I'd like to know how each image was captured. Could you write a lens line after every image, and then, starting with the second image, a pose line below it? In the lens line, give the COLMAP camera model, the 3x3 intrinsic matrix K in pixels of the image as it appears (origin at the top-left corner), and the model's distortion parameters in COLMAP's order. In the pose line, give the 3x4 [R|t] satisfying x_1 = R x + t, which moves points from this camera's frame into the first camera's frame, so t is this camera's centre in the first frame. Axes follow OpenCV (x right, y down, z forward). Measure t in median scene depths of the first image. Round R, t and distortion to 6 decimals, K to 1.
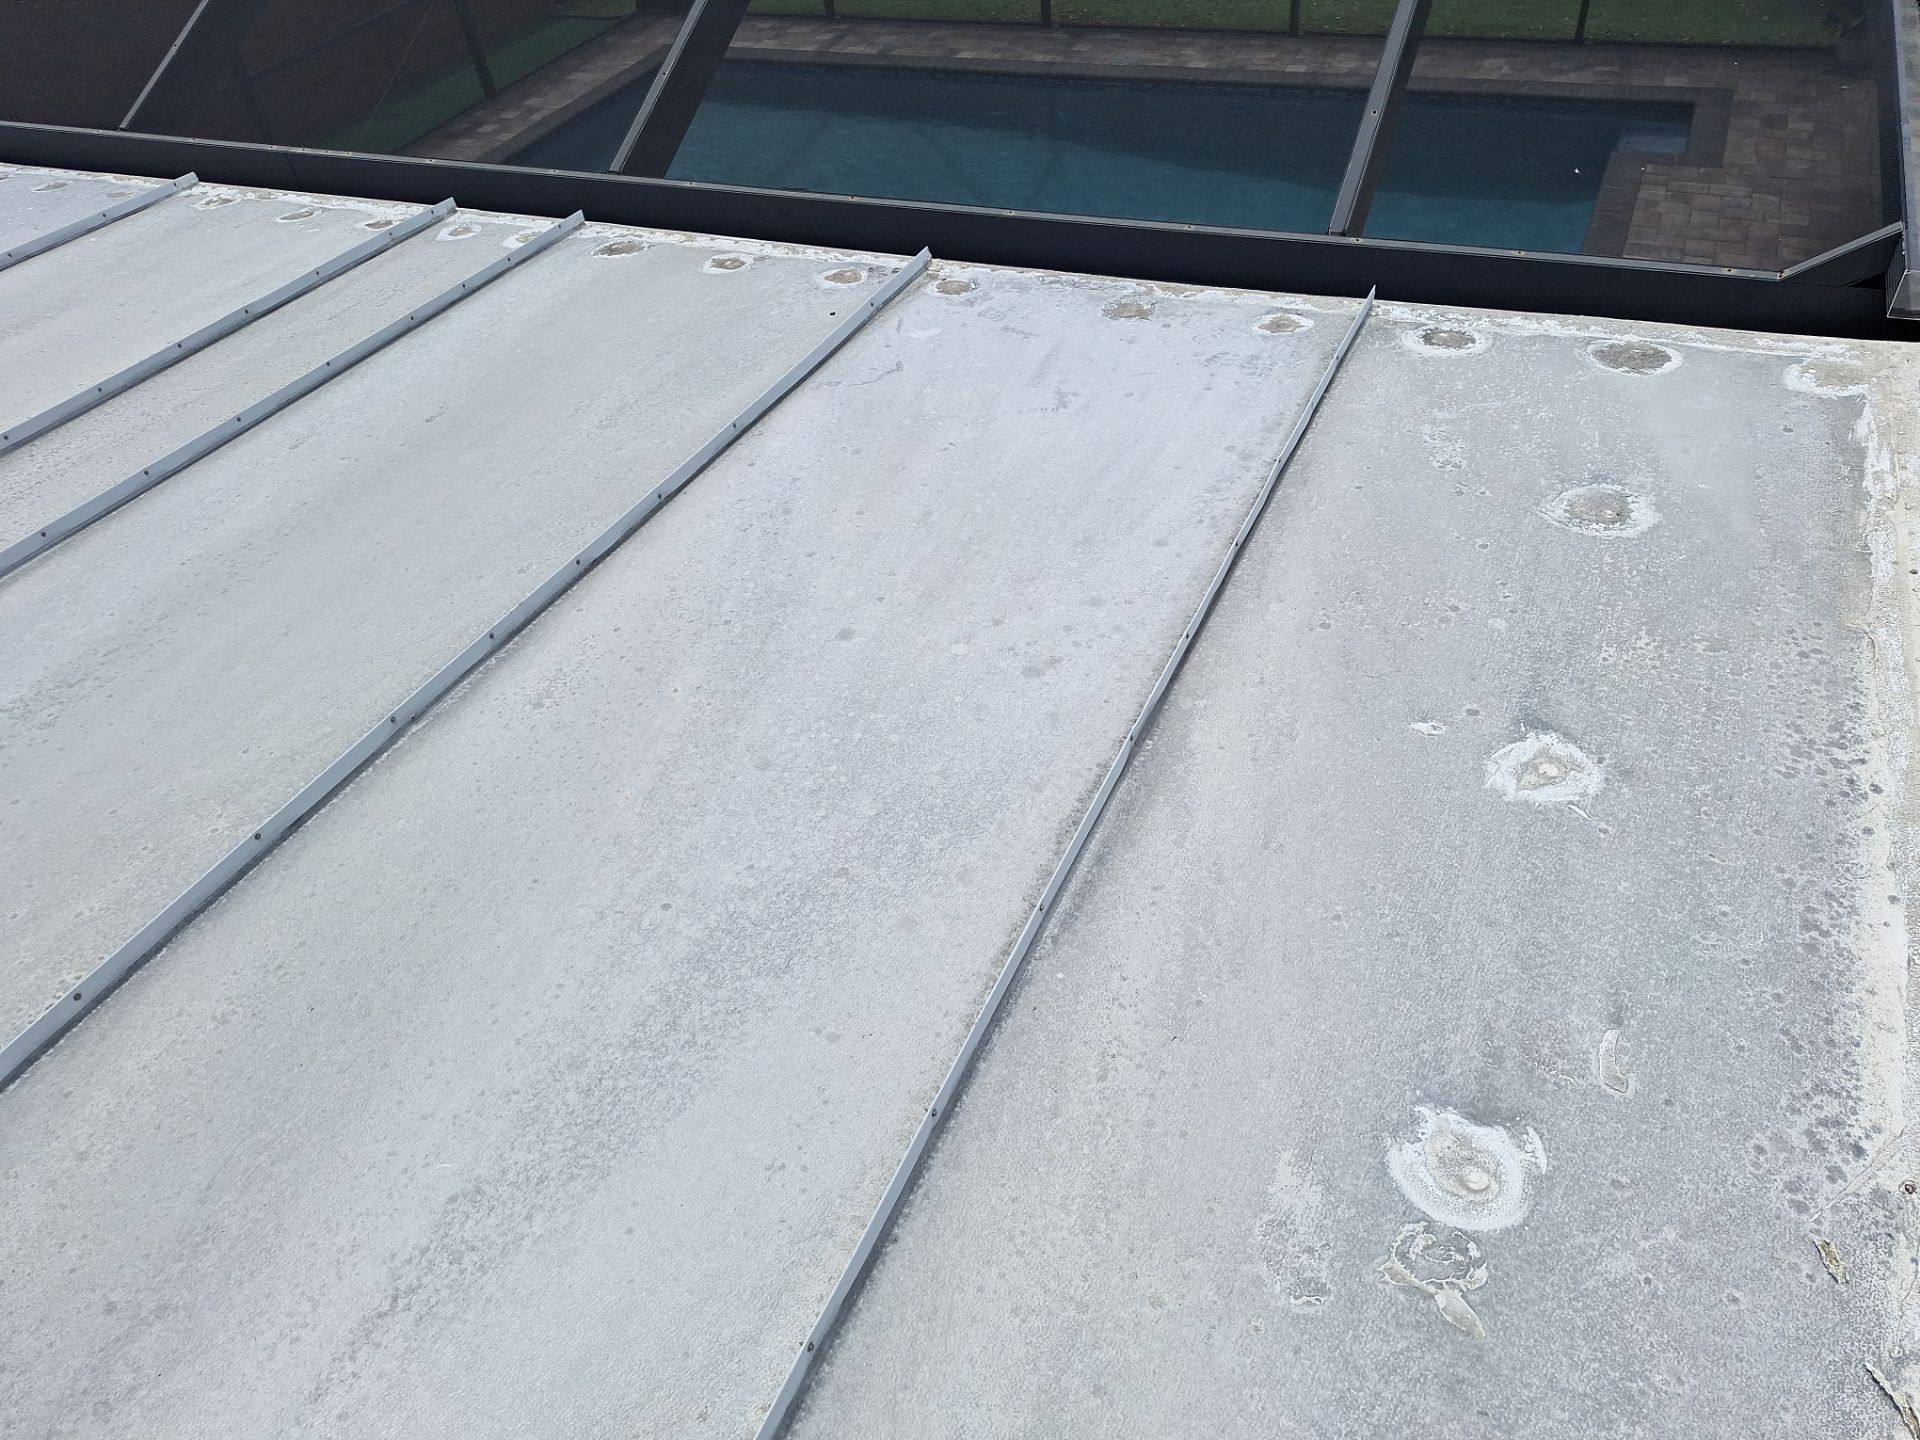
lens RADIAL K [[1304.5, 0, 975.4], [0, 1304.5, 706.6], [0, 0, 1]] dist [0.086047, -0.108904]
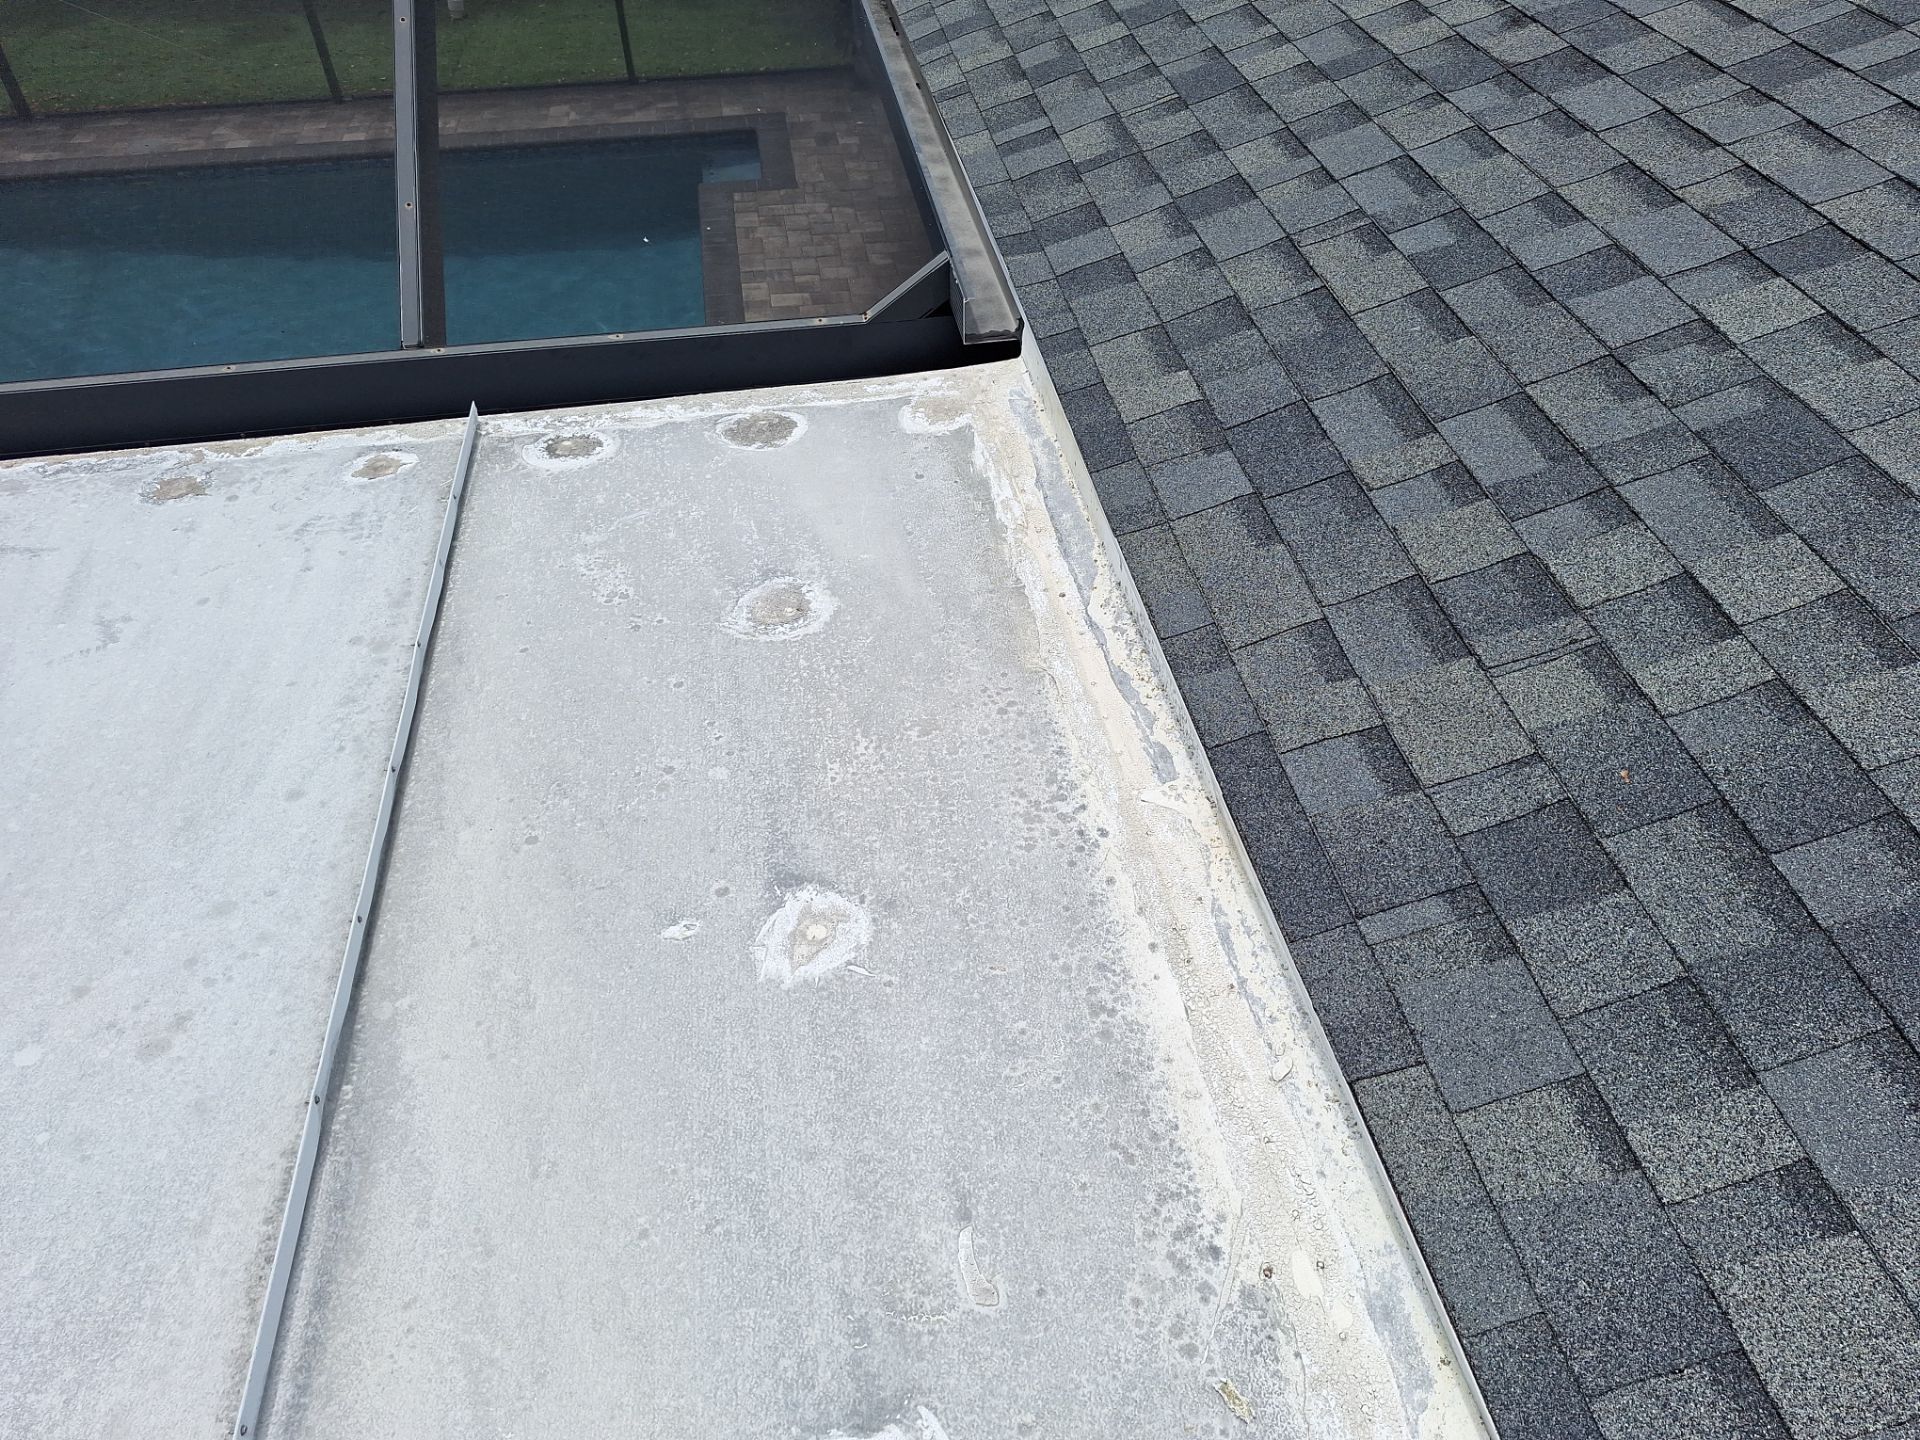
lens RADIAL K [[1304.5, 0, 975.4], [0, 1304.5, 706.6], [0, 0, 1]] dist [0.086047, -0.108904]
pose [[0.820133, -0.317867, 0.475754, 0.122156], [0.328453, 0.942388, 0.063433, -0.096967], [-0.468508, 0.104239, 0.877288, 0.126585]]
